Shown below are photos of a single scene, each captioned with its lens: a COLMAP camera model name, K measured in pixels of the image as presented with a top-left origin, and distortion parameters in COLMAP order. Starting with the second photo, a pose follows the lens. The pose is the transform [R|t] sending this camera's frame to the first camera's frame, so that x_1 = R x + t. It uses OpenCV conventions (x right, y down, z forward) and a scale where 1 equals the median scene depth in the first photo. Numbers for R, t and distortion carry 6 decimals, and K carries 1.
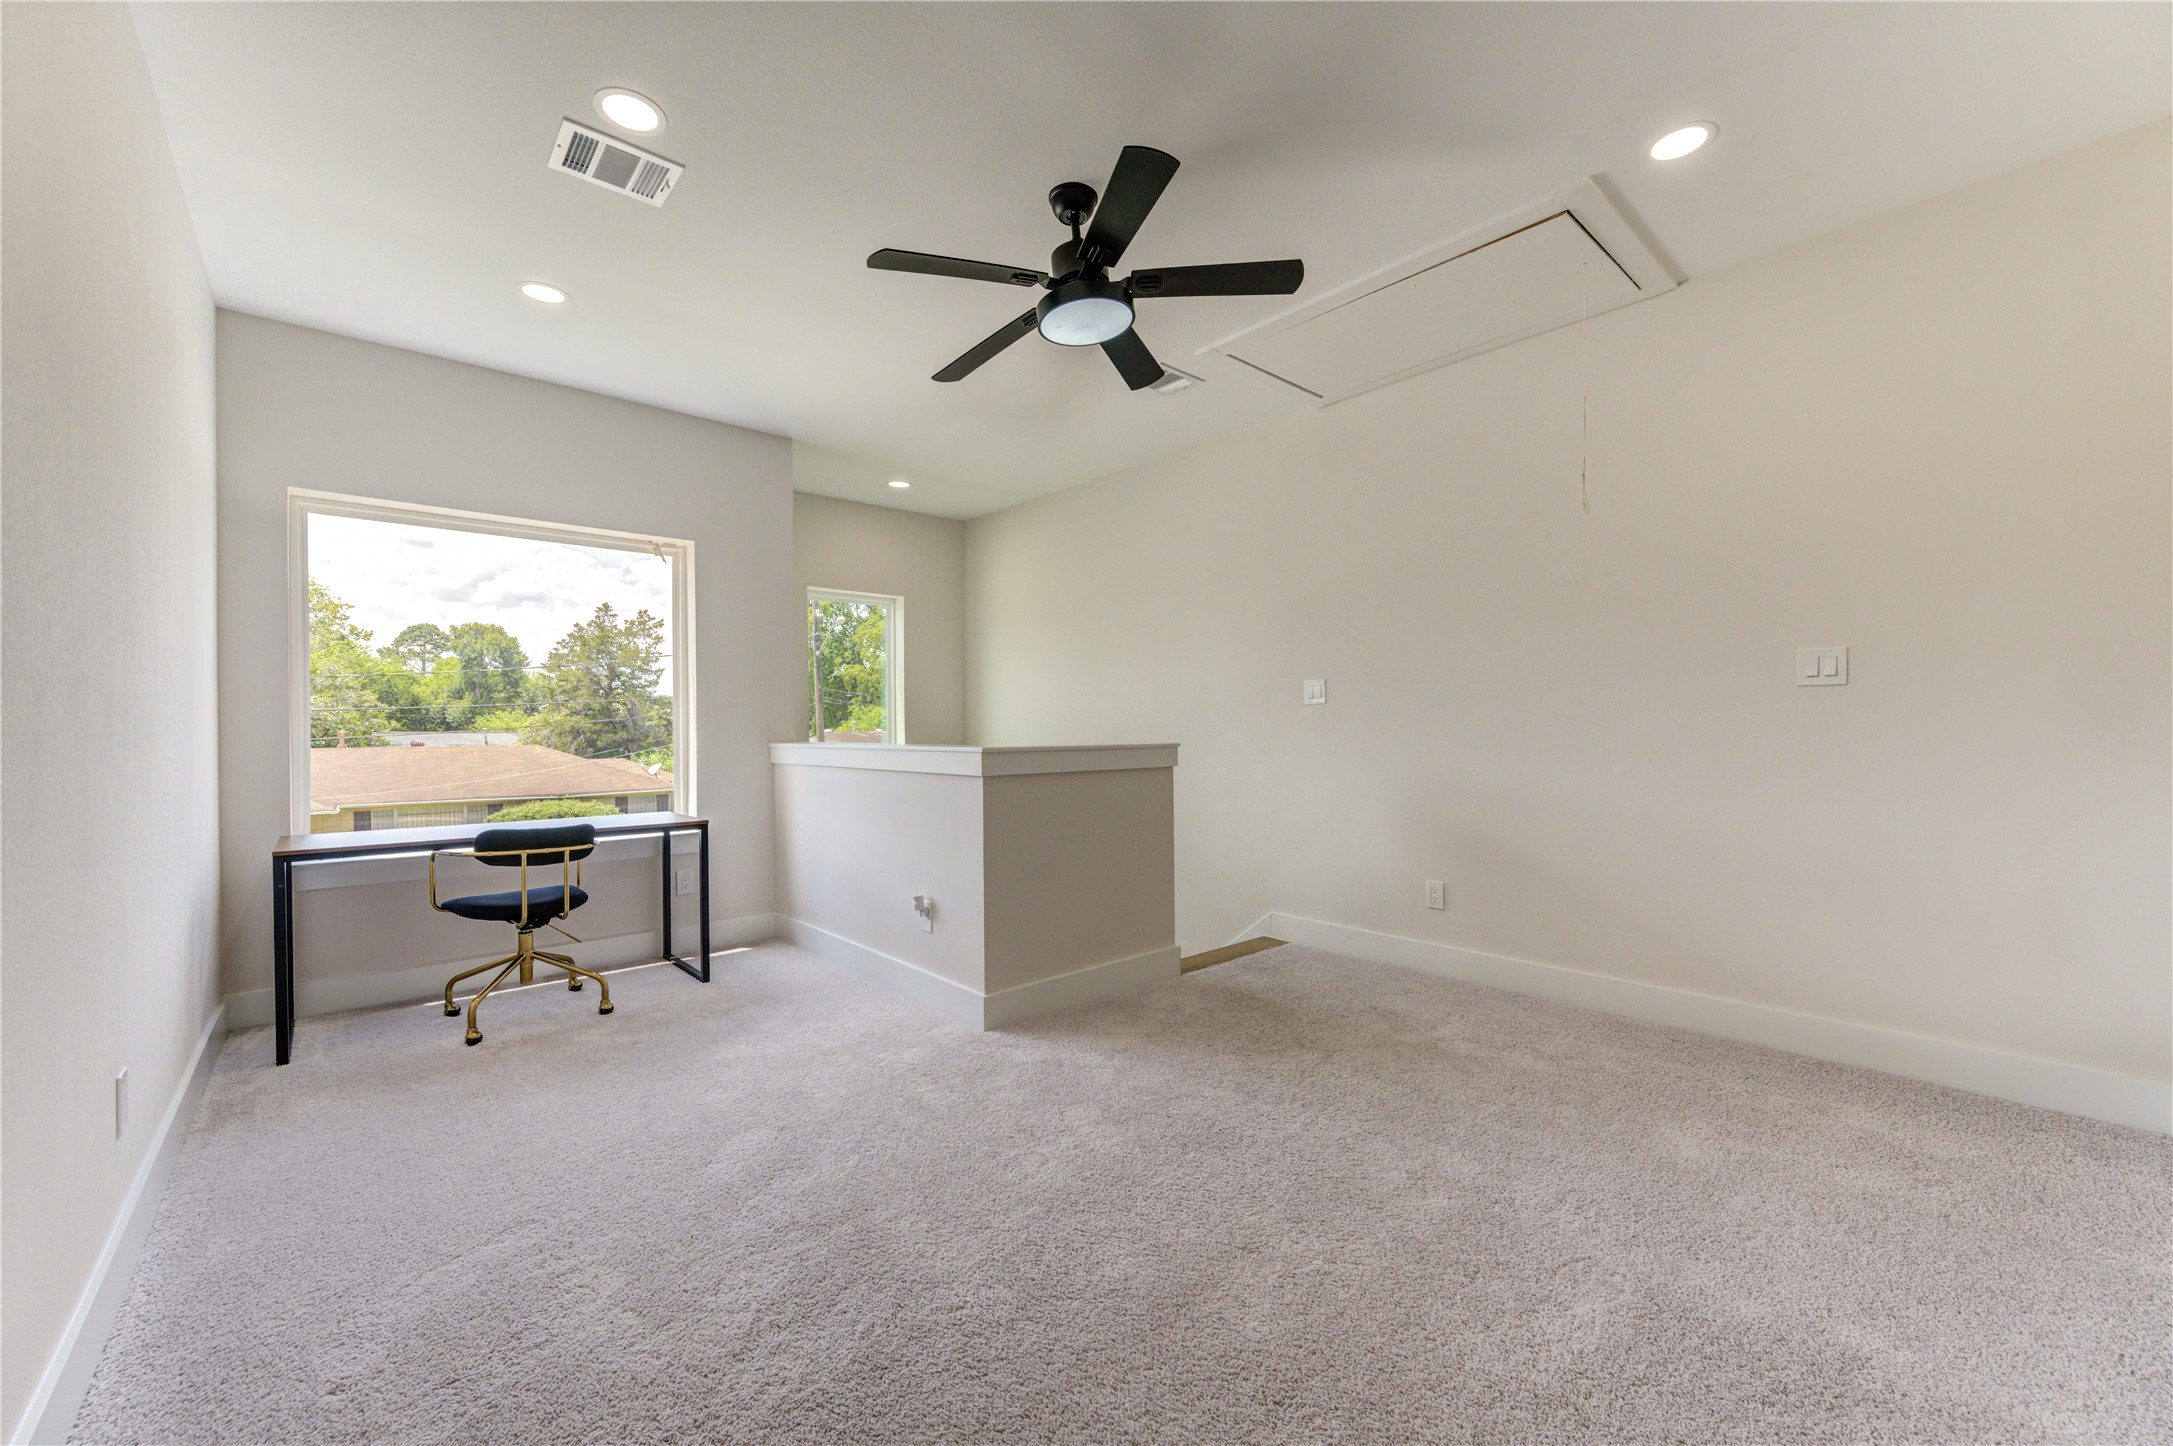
lens RADIAL K [[861.1, 0, 1105.1], [0, 861.1, 733.8], [0, 0, 1]] dist [0.003246, -0.000424]
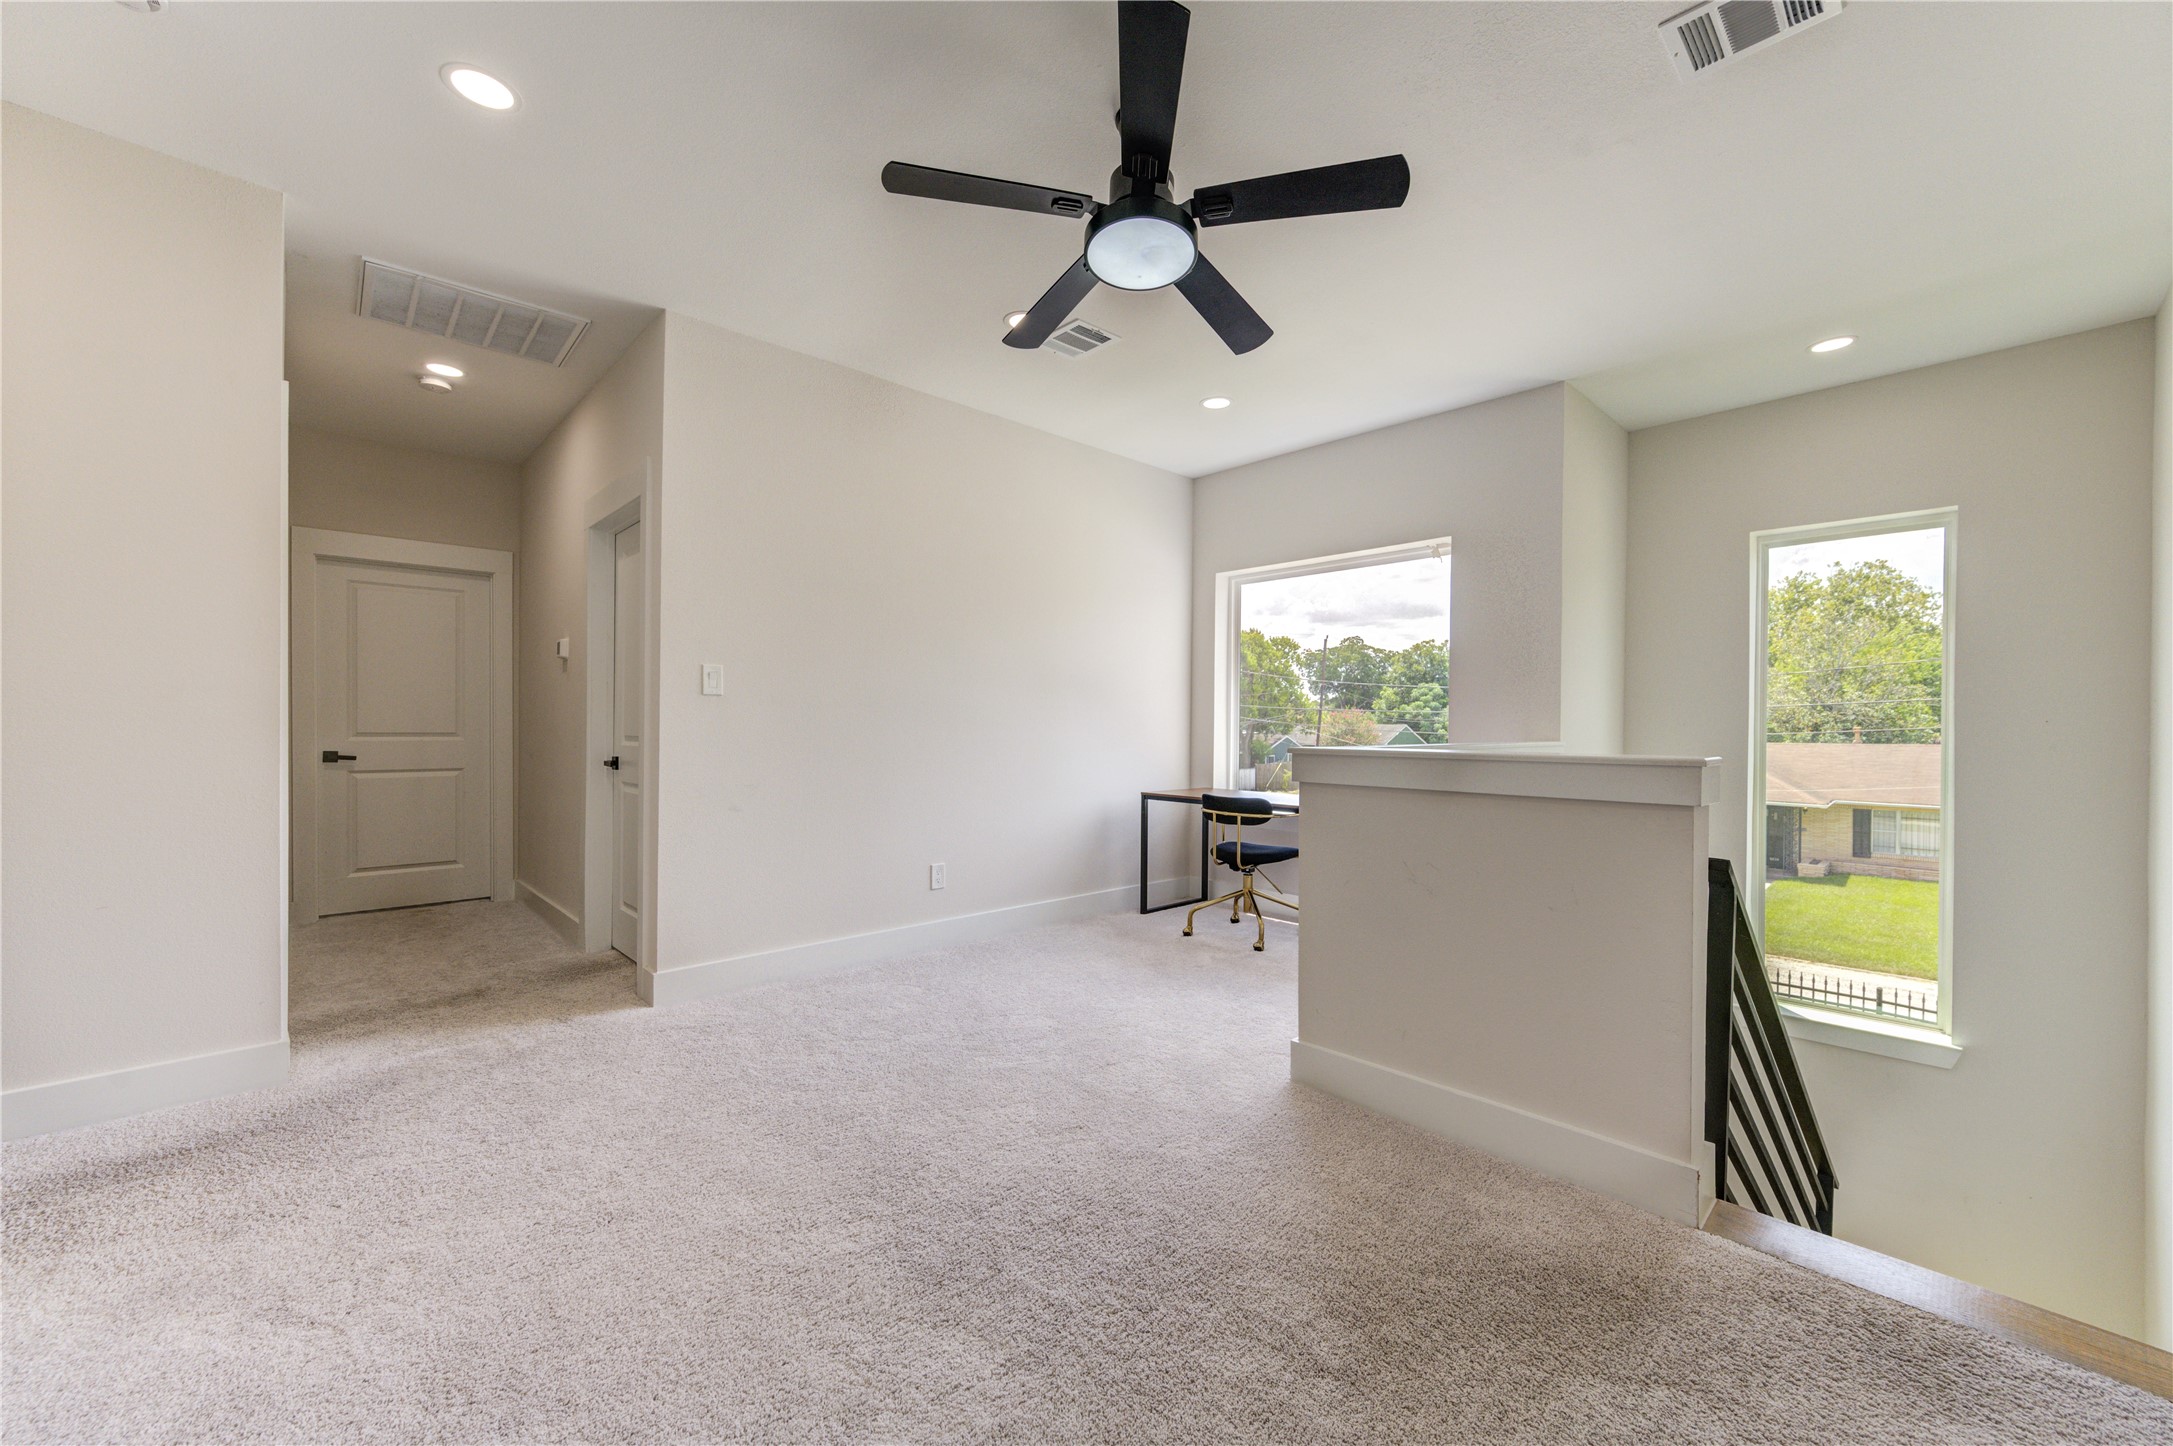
lens RADIAL K [[861.1, 0, 1085.3], [0, 861.1, 728.7], [0, 0, 1]] dist [0.003246, -0.000424]
pose [[0.002229, 0.010995, -0.999937, 0.360143], [-0.011865, 0.999869, 0.010967, -0.004771], [0.999927, 0.011840, 0.002359, 0.400857]]
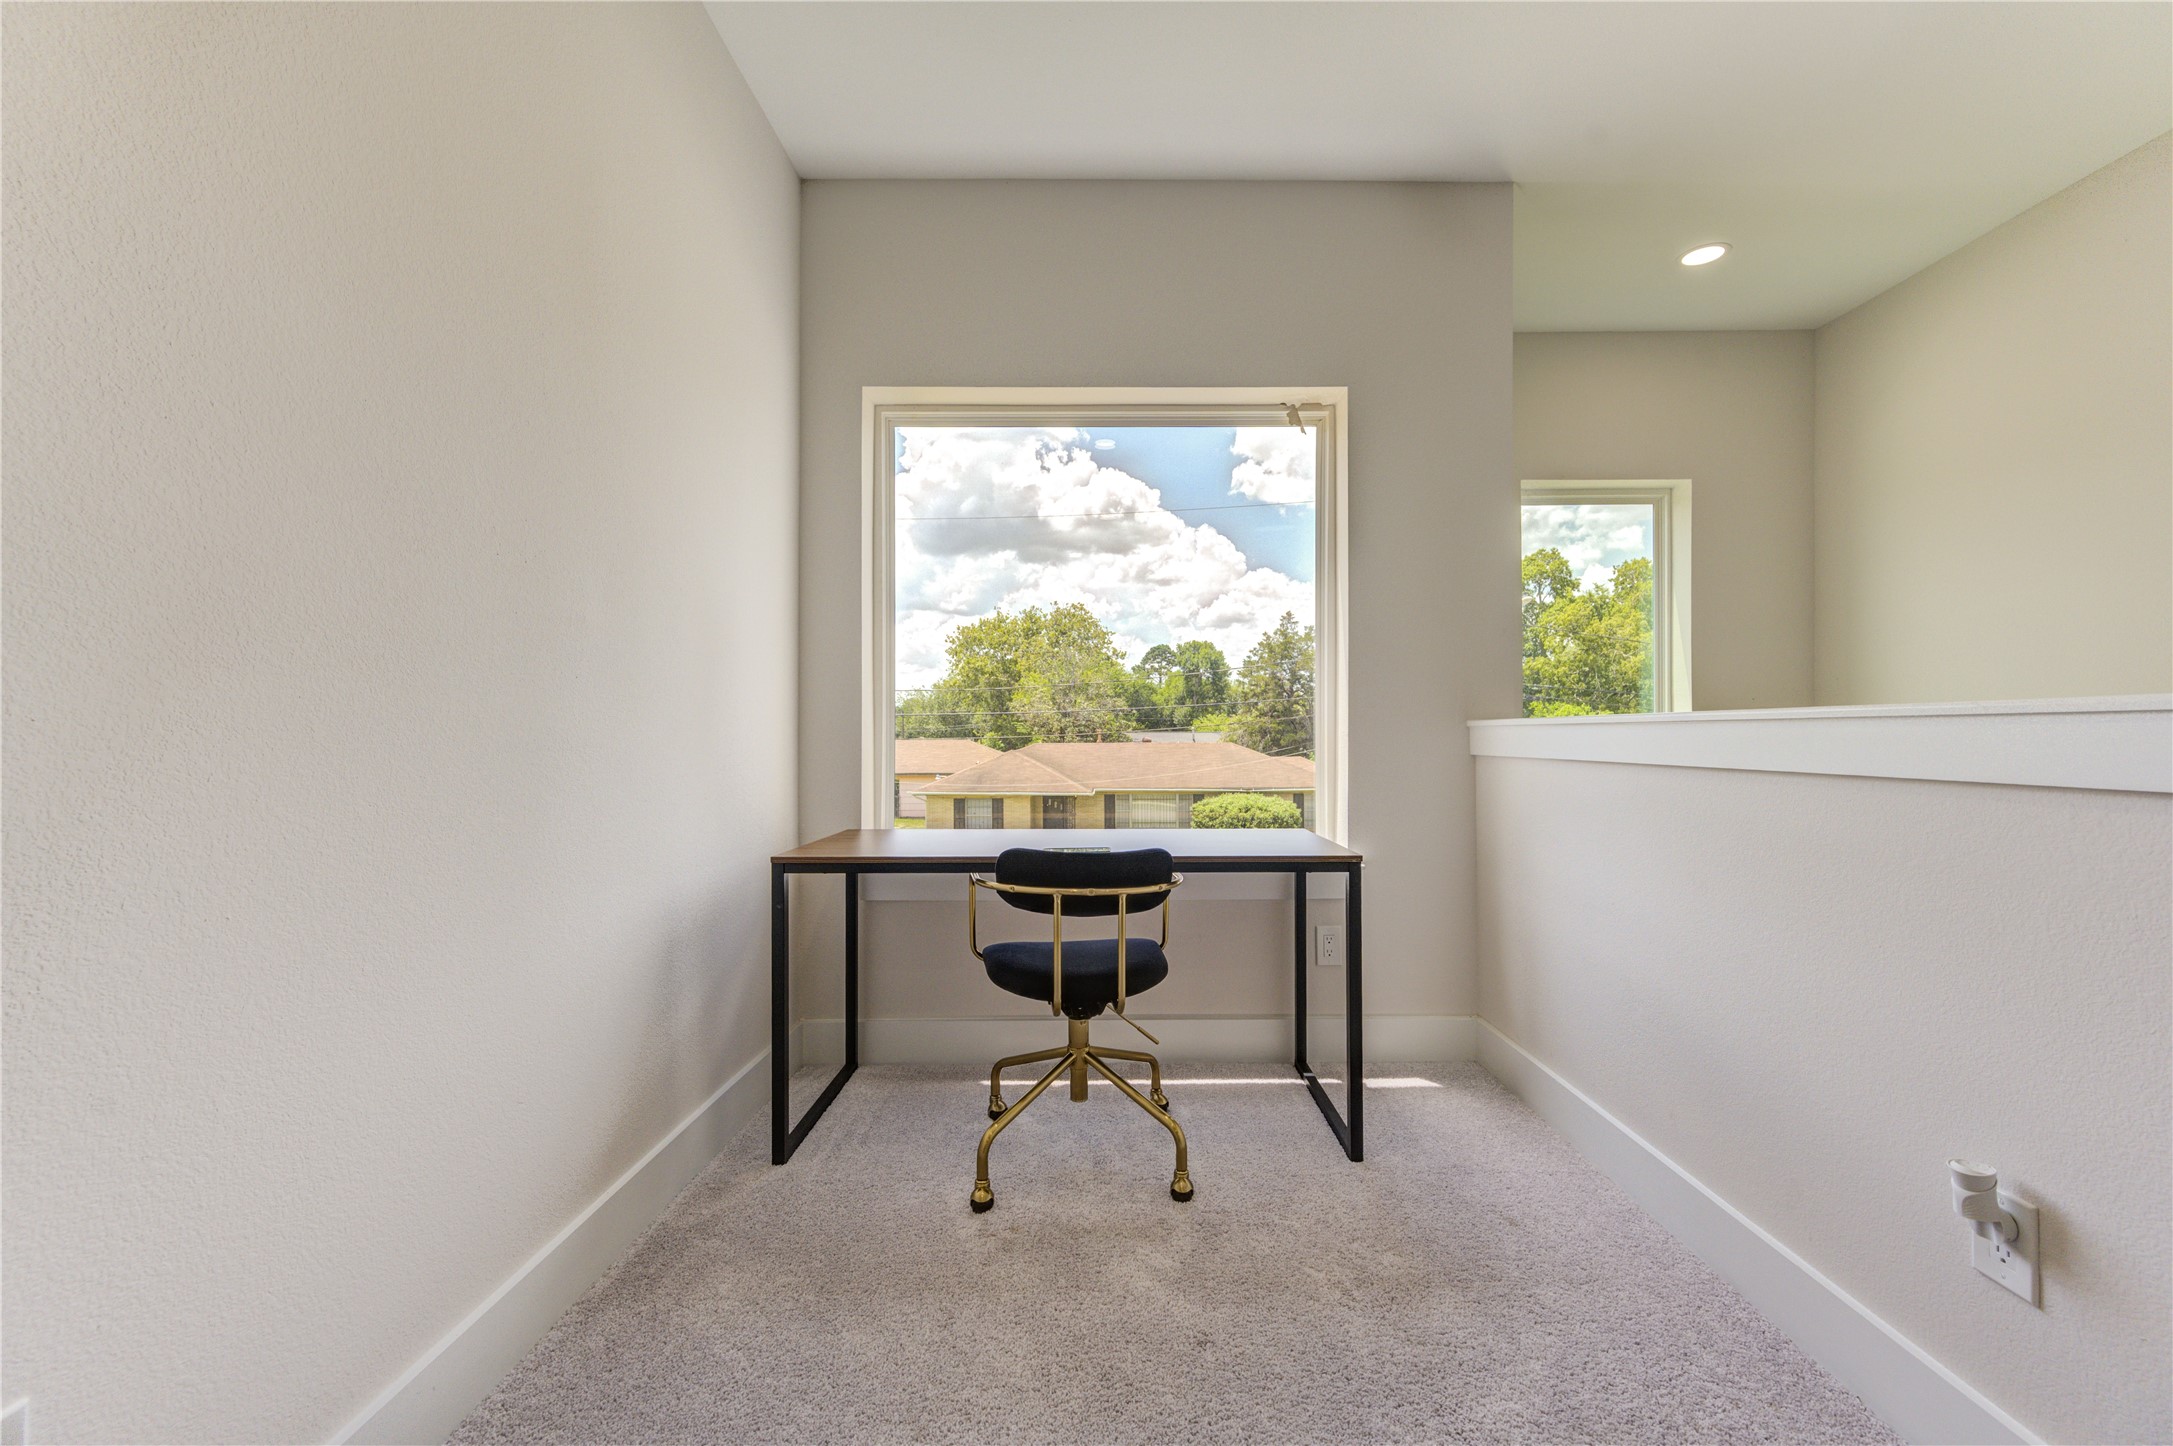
lens RADIAL K [[861.1, 0, 1106.8], [0, 861.1, 732.7], [0, 0, 1]] dist [0.003246, -0.000424]
pose [[0.739536, 0.003522, -0.673108, -0.132940], [-0.006853, 0.999974, -0.002298, 0.016141], [0.673082, 0.006312, 0.739541, 0.303153]]
